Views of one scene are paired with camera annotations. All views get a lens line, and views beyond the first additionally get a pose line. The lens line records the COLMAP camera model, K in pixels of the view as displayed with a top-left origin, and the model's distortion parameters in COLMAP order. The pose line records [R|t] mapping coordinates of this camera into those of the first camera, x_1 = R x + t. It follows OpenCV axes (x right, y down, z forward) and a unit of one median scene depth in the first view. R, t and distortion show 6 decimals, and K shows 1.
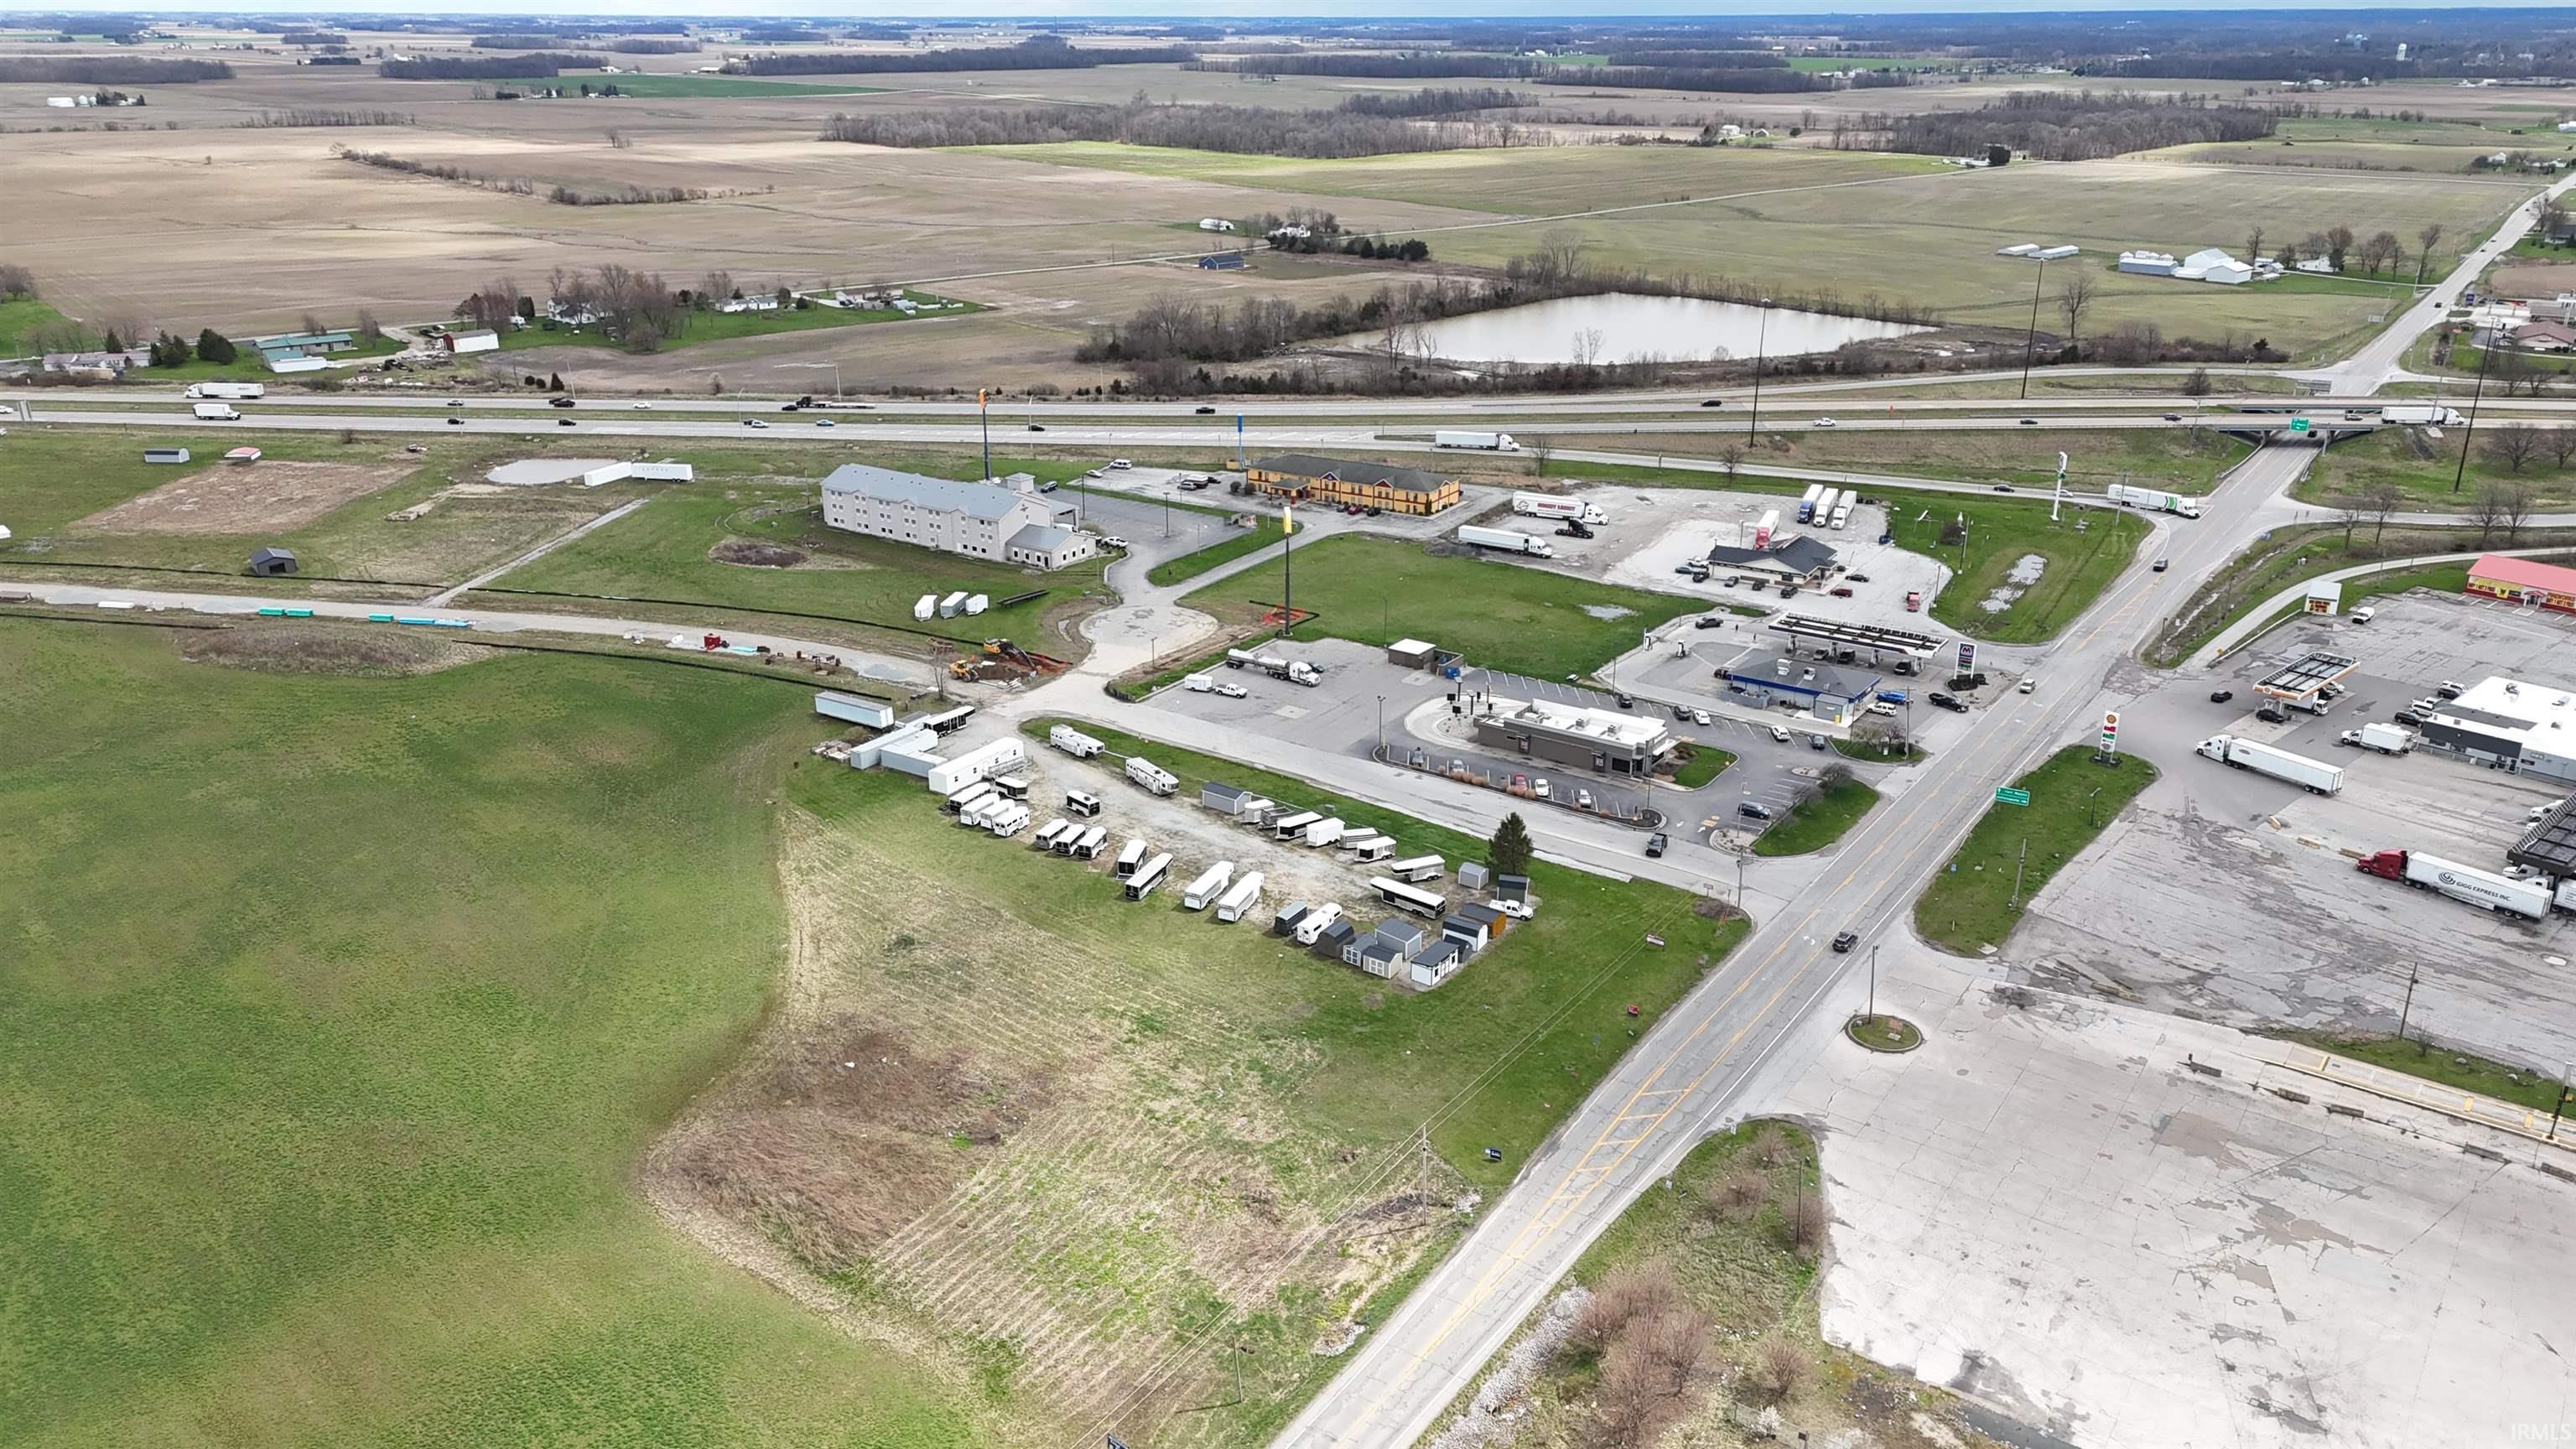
lens RADIAL K [[1873.3, 0, 1288.0], [0, 1873.3, 724.5], [0, 0, 1]] dist [0.086534, -0.084958]
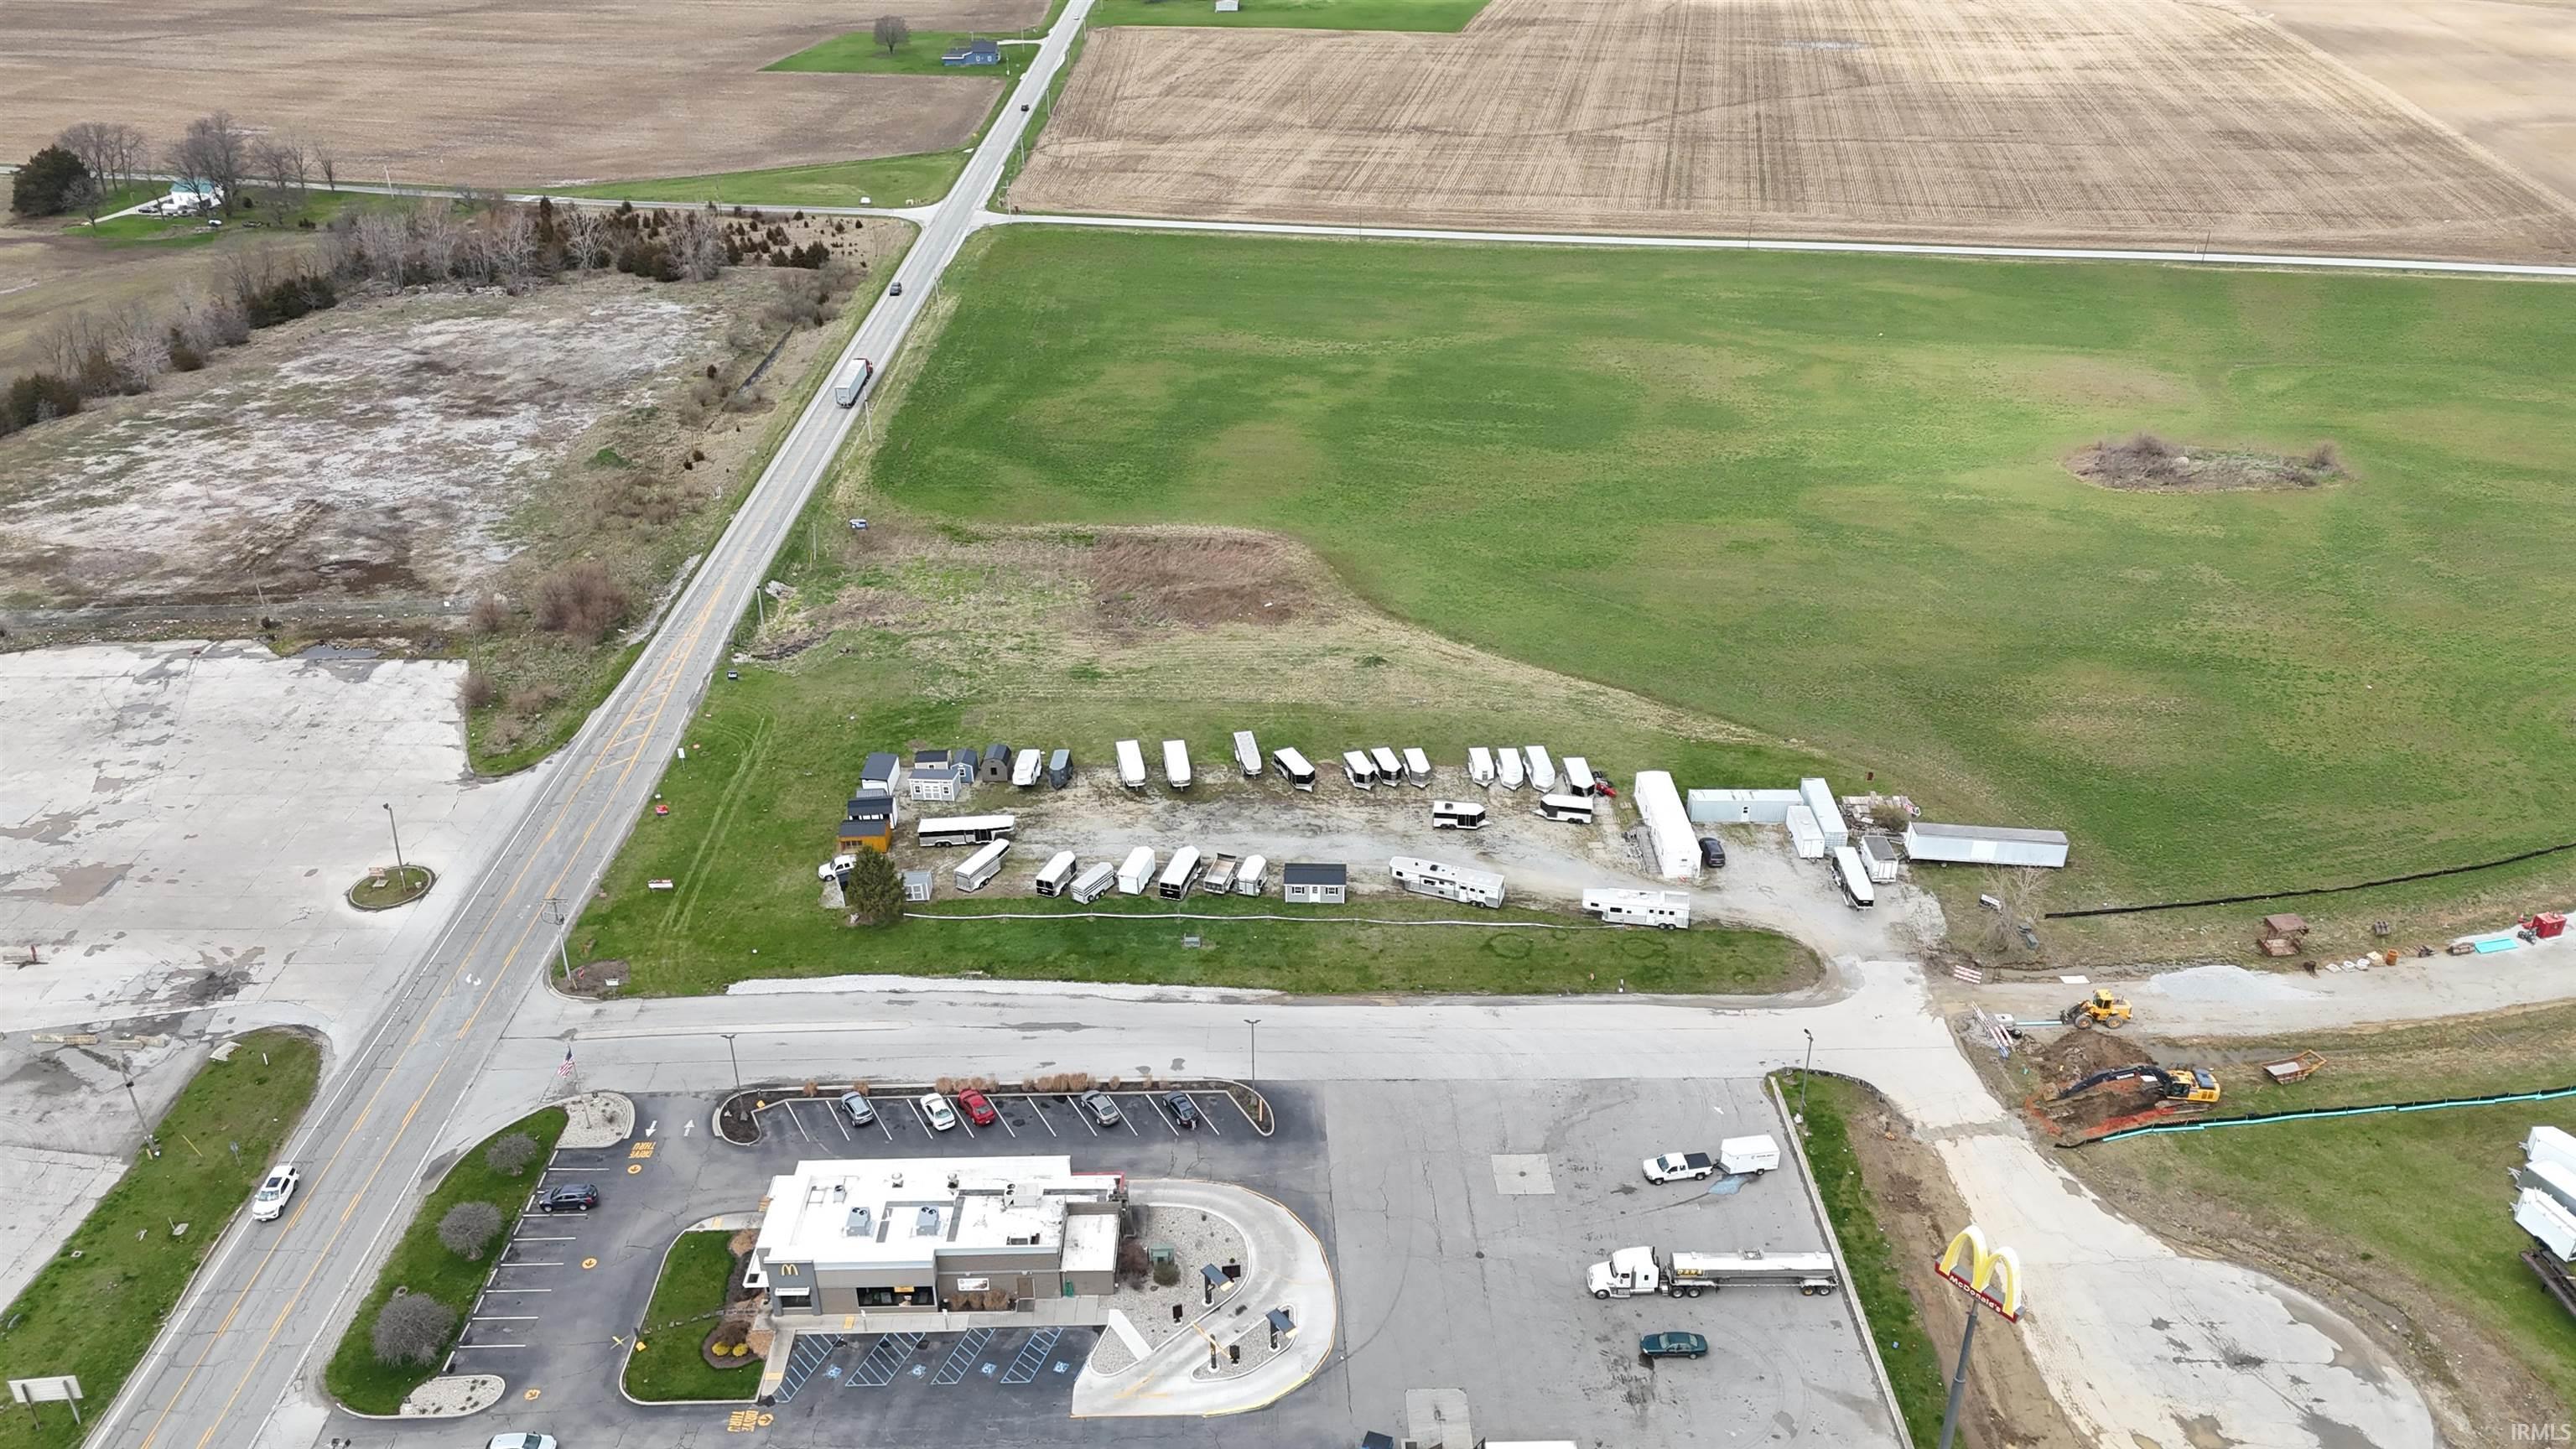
lens RADIAL K [[1873.3, 0, 1288.0], [0, 1873.3, 724.5], [0, 0, 1]] dist [0.086534, -0.084958]
pose [[-0.818683, 0.276787, -0.503138, 0.268588], [-0.197399, 0.687131, 0.699203, -0.421481], [0.539252, 0.671744, -0.507905, 1.108447]]
